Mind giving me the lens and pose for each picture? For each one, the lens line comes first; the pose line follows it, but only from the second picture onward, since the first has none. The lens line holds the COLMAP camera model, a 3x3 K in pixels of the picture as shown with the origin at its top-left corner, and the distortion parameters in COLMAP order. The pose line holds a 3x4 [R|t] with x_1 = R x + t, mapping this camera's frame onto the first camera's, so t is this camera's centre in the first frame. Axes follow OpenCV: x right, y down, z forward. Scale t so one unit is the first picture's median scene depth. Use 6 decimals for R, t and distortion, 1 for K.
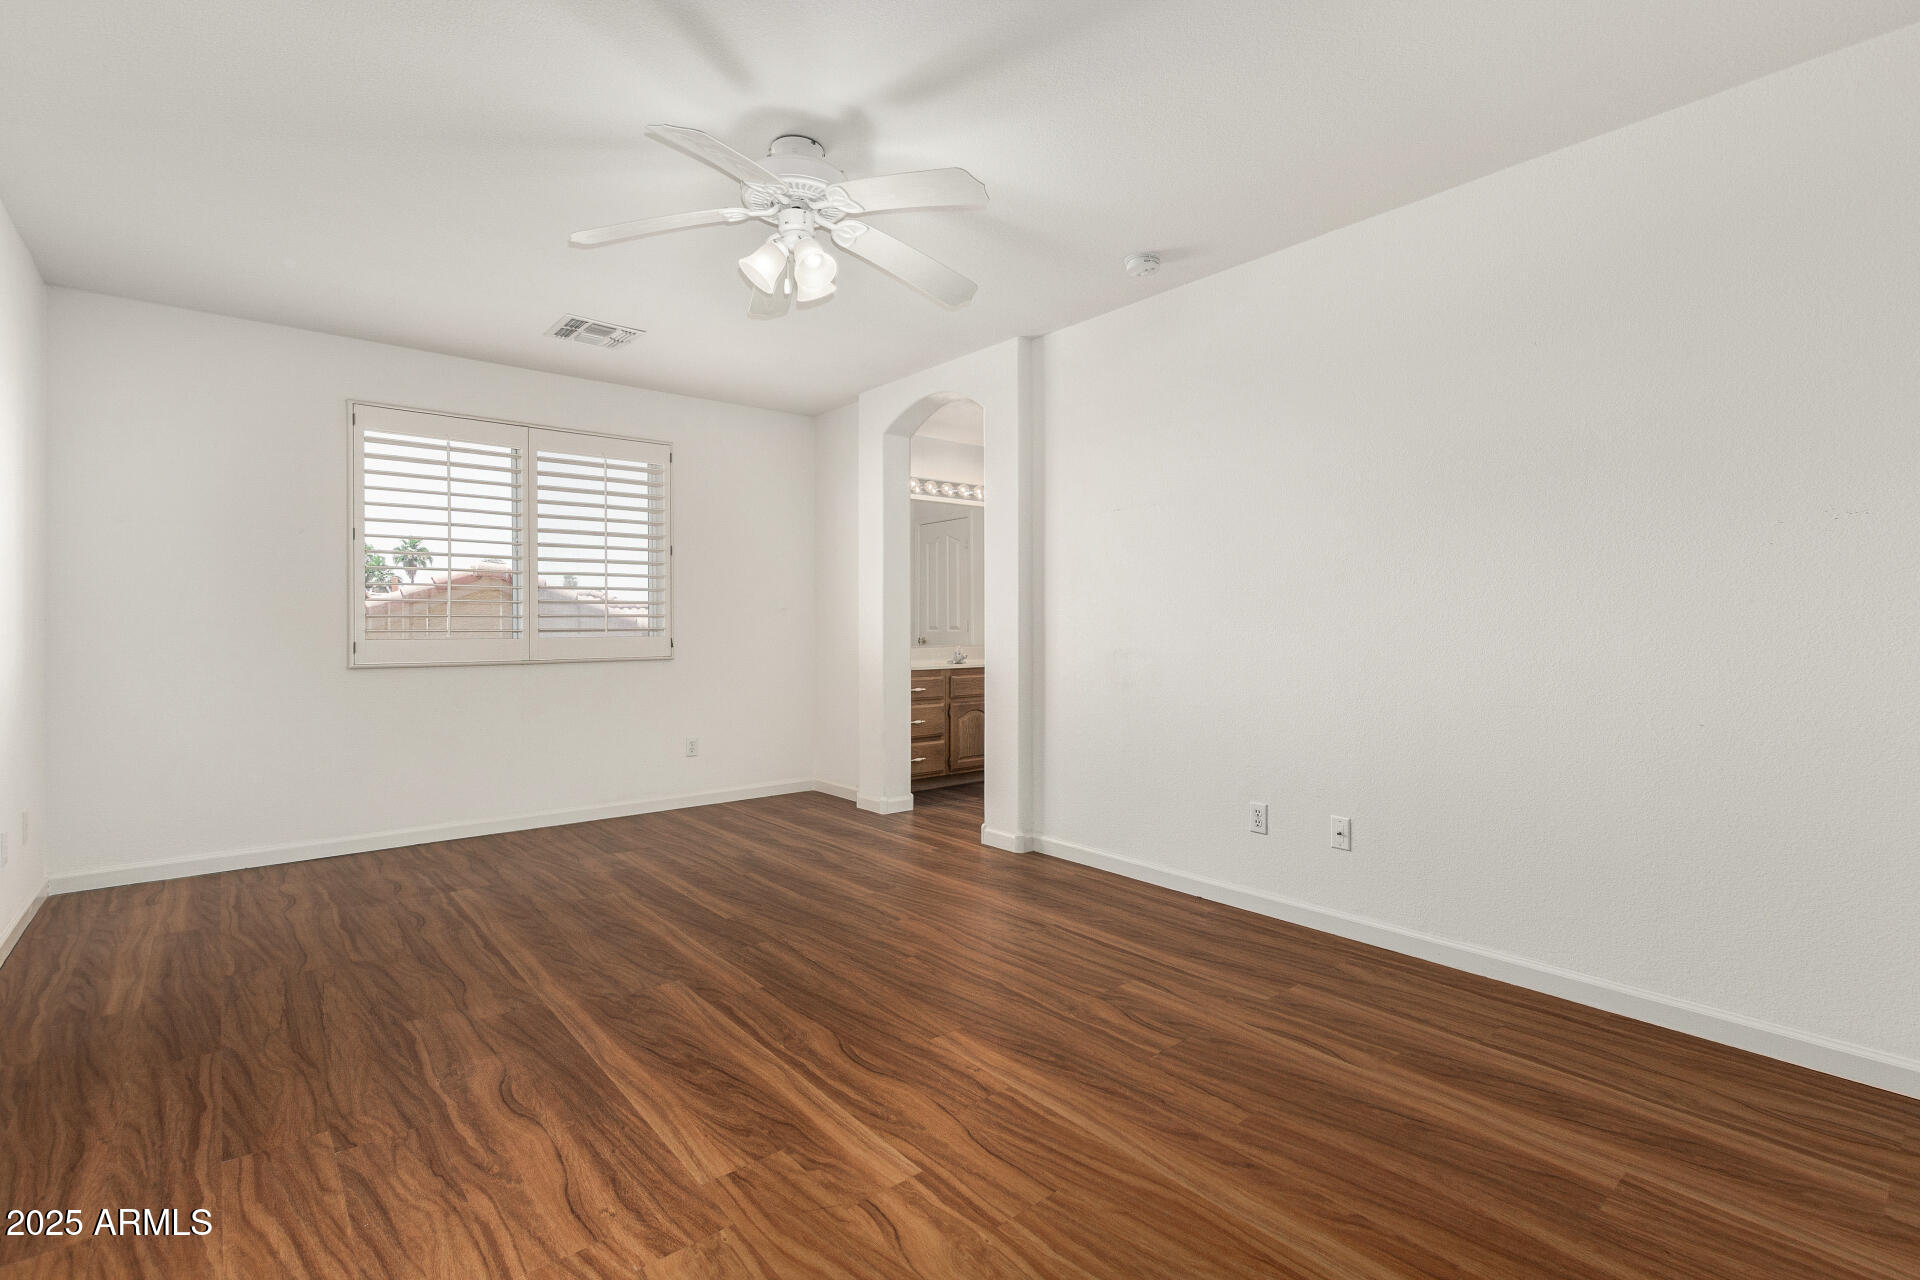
lens RADIAL K [[887.8, 0, 959.5], [0, 887.8, 633.9], [0, 0, 1]] dist [0.005645, -0.002562]
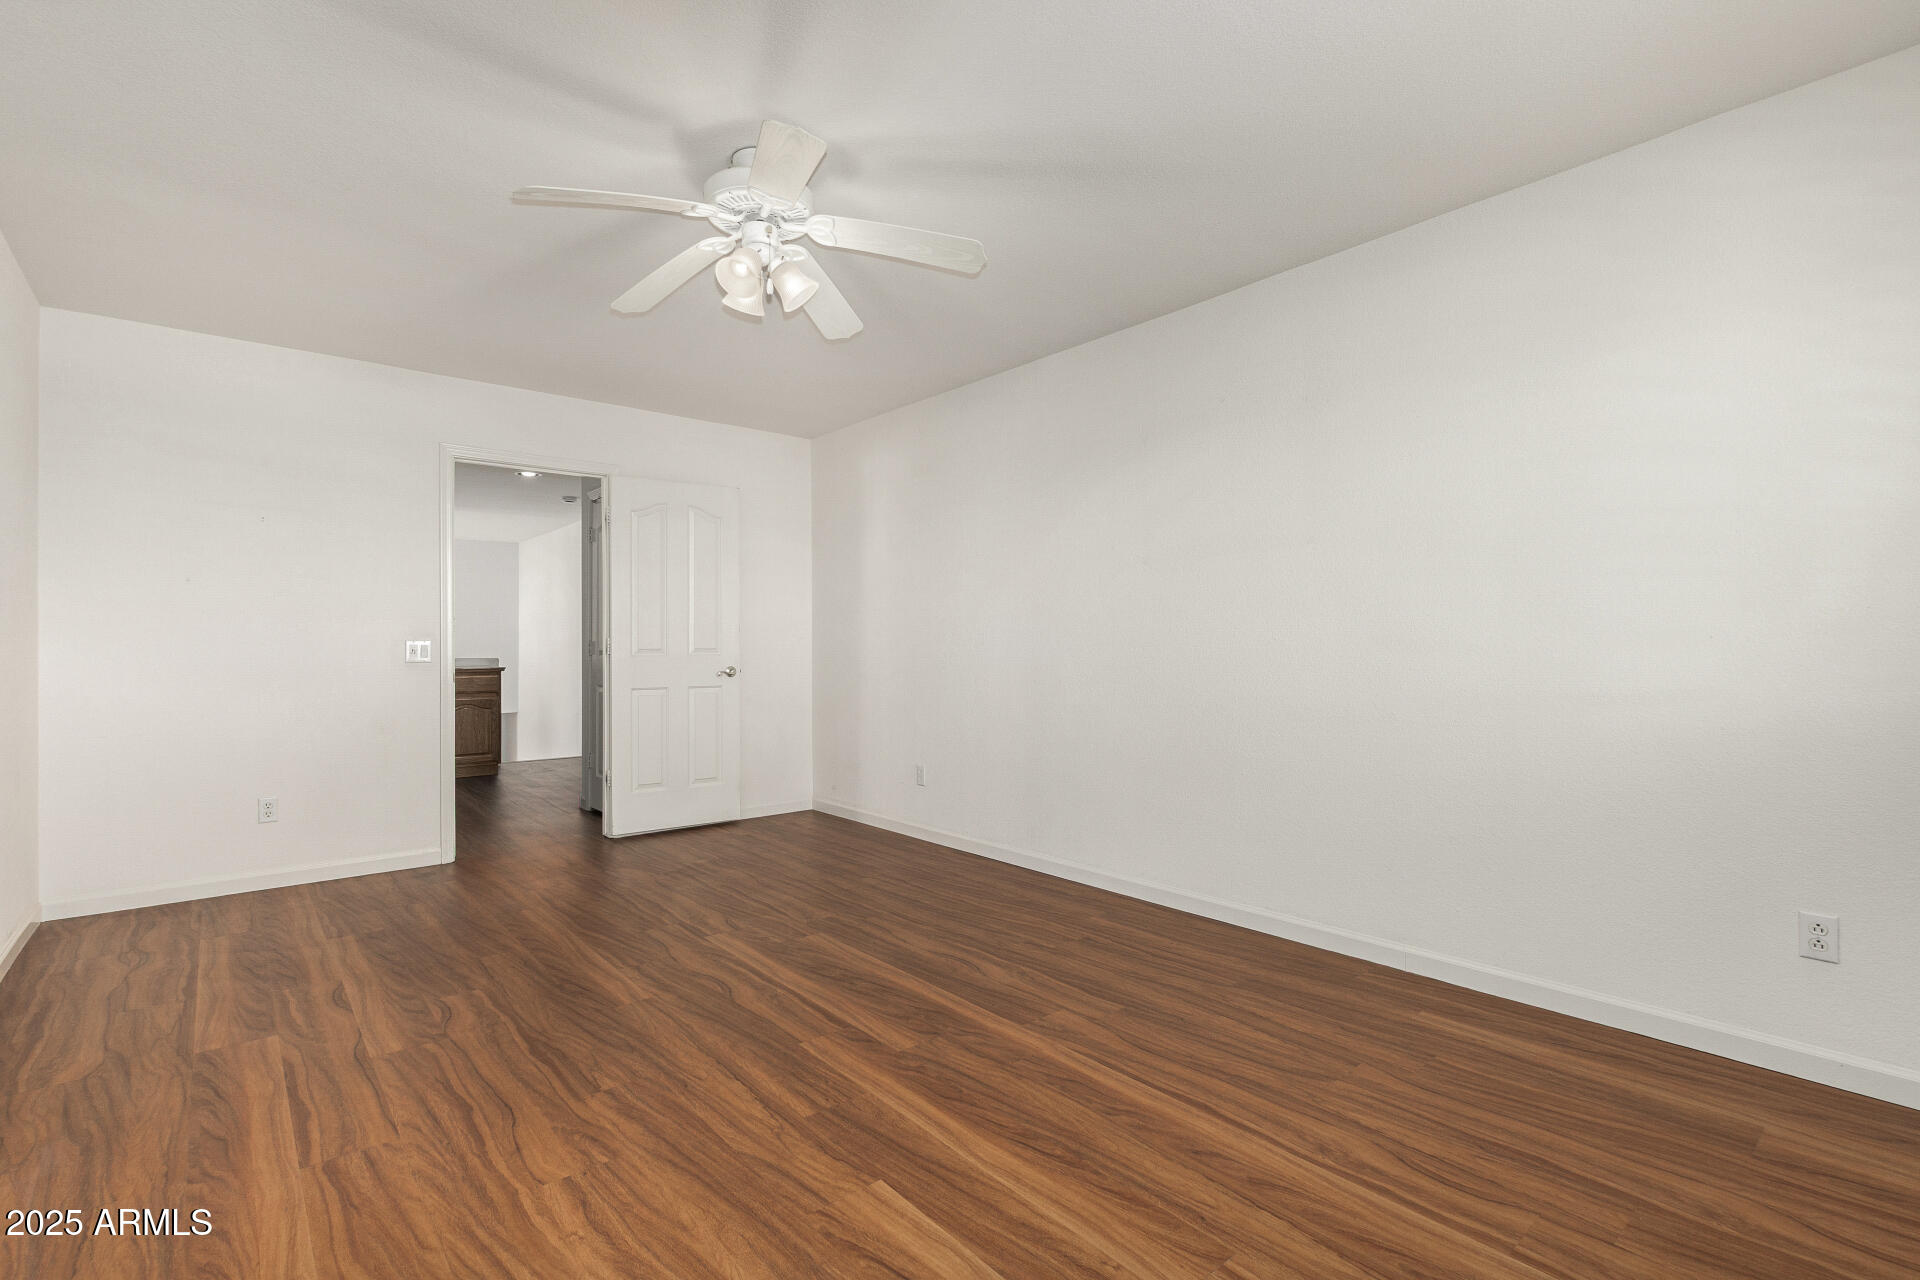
lens RADIAL K [[887.8, 0, 960.4], [0, 887.8, 641.7], [0, 0, 1]] dist [0.005645, -0.002562]
pose [[-0.999978, 0.005380, -0.003948, -0.397524], [0.005357, 0.999968, 0.005867, -0.017518], [0.003980, 0.005846, -0.999975, 1.974155]]
